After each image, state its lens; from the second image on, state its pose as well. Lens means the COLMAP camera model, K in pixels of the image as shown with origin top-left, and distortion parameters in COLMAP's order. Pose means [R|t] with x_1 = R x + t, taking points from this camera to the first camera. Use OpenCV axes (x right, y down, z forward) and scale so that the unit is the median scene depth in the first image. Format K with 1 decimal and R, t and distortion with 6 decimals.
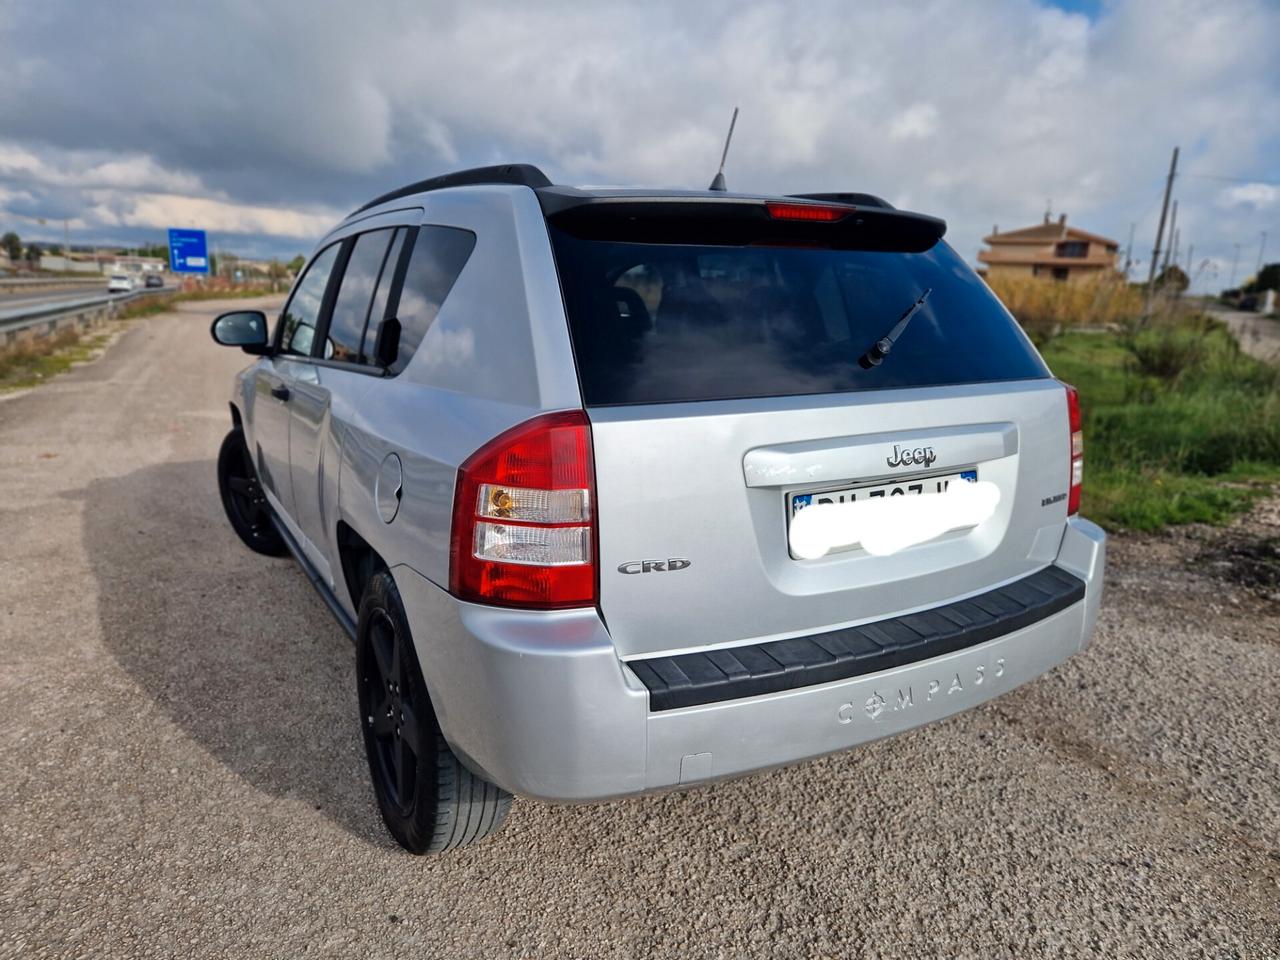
lens RADIAL K [[868.4, 0, 640.0], [0, 868.4, 480.0], [0, 0, 1]] dist [0.072844, -0.062725]
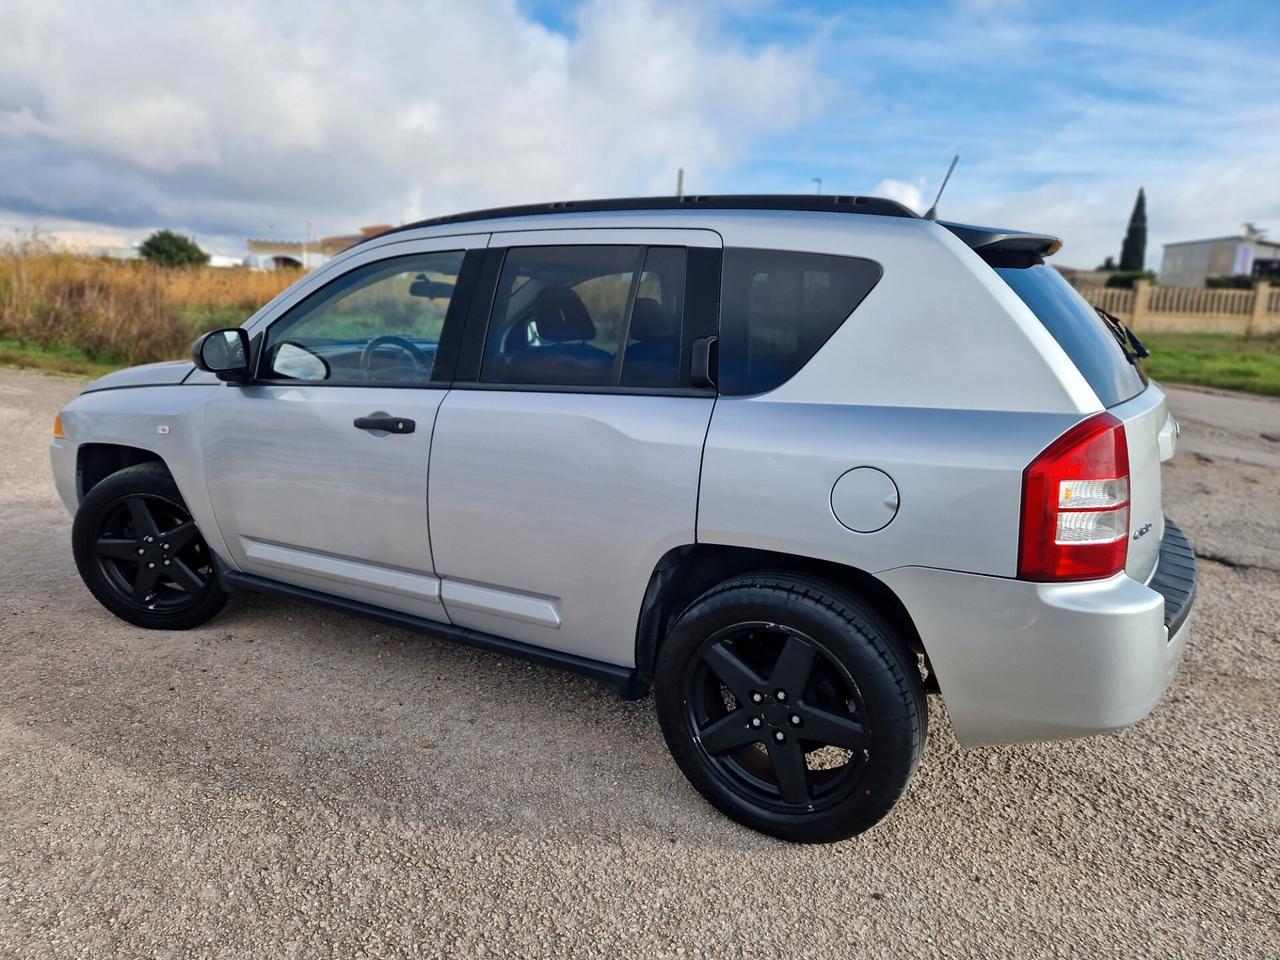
lens RADIAL K [[871.4, 0, 633.6], [0, 871.4, 483.0], [0, 0, 1]] dist [0.090567, -0.071805]
pose [[0.860880, -0.113362, 0.496019, -0.669238], [0.108813, 0.993329, 0.038167, -0.052396], [-0.497037, 0.021116, 0.867473, 0.126795]]
